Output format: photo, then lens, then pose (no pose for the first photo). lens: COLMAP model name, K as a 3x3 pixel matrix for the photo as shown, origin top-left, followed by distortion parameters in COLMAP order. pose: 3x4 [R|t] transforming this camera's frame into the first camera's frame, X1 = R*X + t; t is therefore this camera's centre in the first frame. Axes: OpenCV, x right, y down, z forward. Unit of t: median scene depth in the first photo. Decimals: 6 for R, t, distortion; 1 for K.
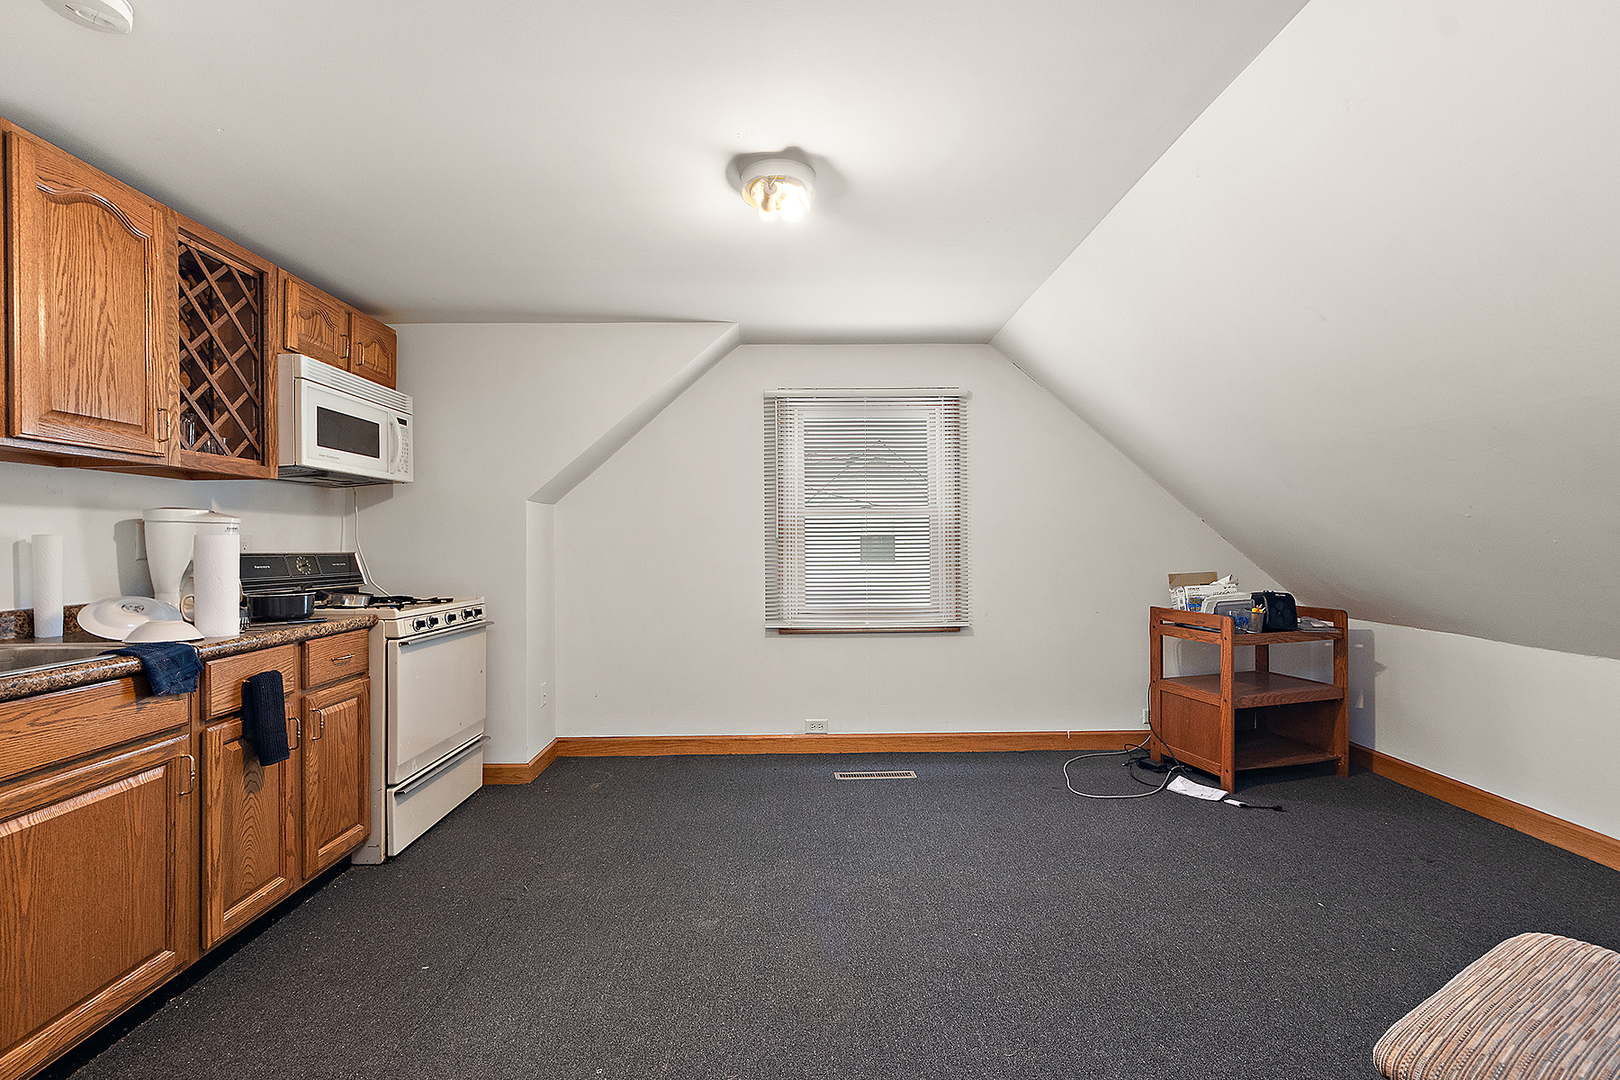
lens RADIAL K [[713.0, 0, 809.8], [0, 713.0, 543.9], [0, 0, 1]] dist [-0.002624, 0.001209]
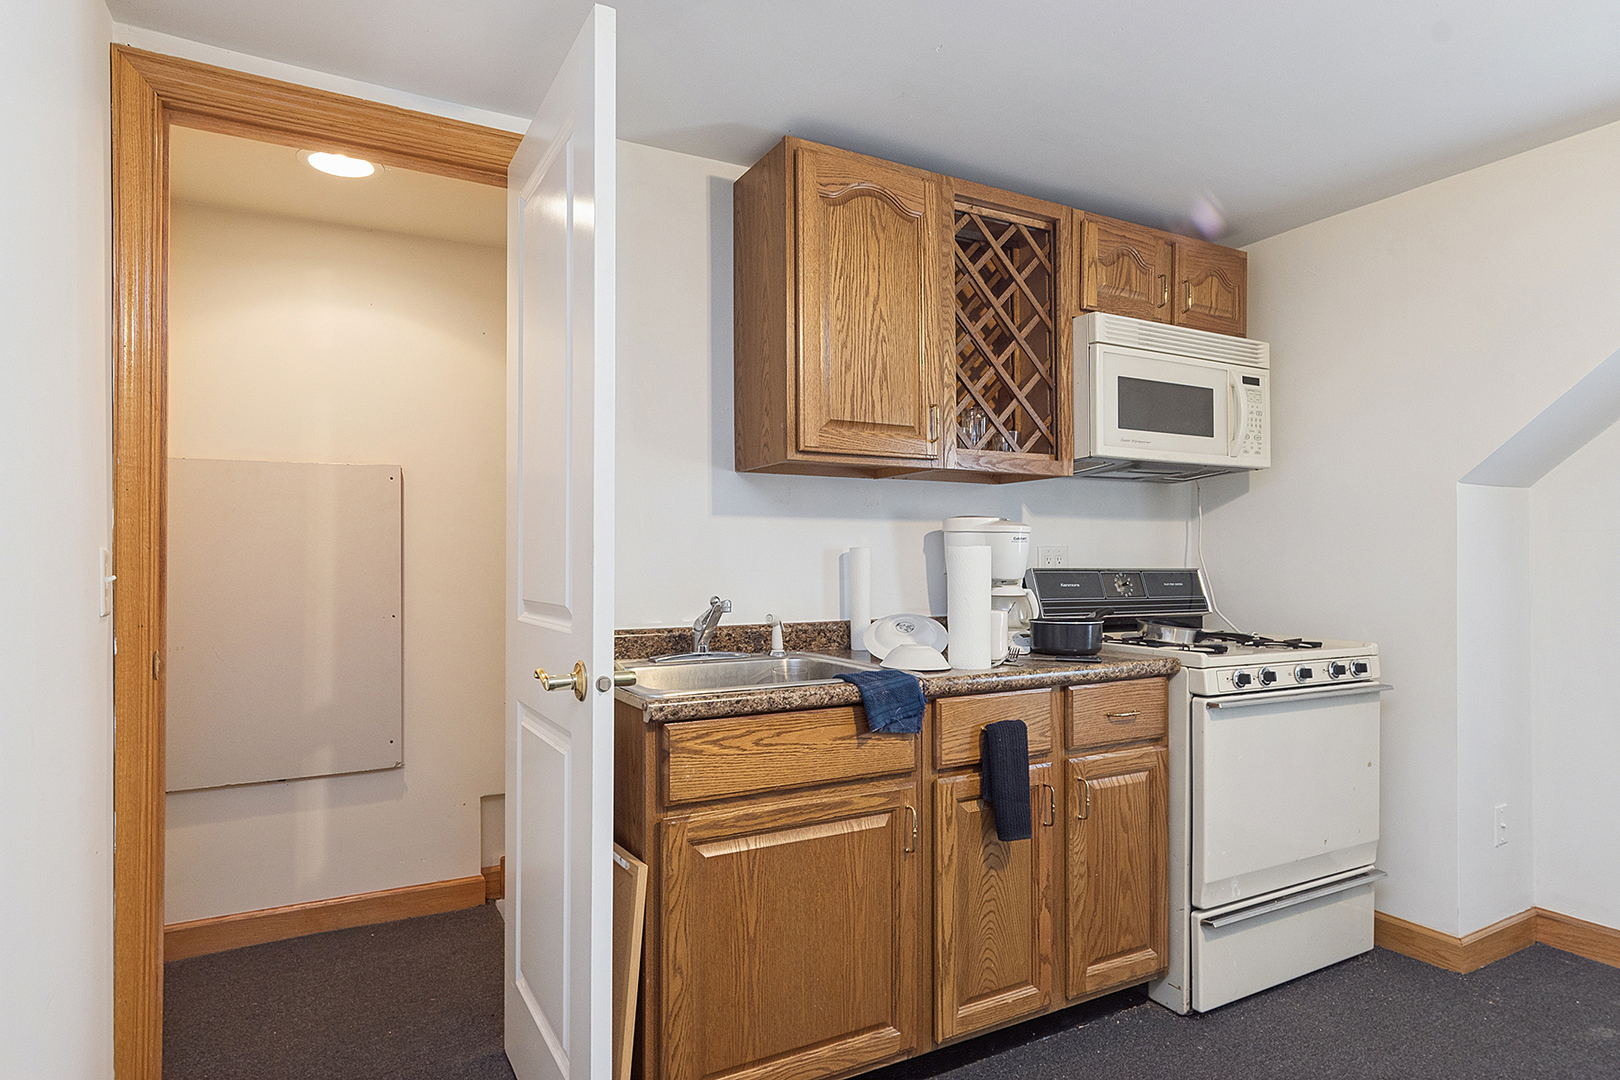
lens RADIAL K [[887.2, 0, 776.8], [0, 887.2, 564.7], [0, 0, 1]] dist [-0.001694, -0.002567]
pose [[0.442969, 0.008743, -0.896494, -0.003423], [-0.001397, 0.999958, 0.009062, -0.000090], [0.896536, -0.002762, 0.442963, 0.298666]]
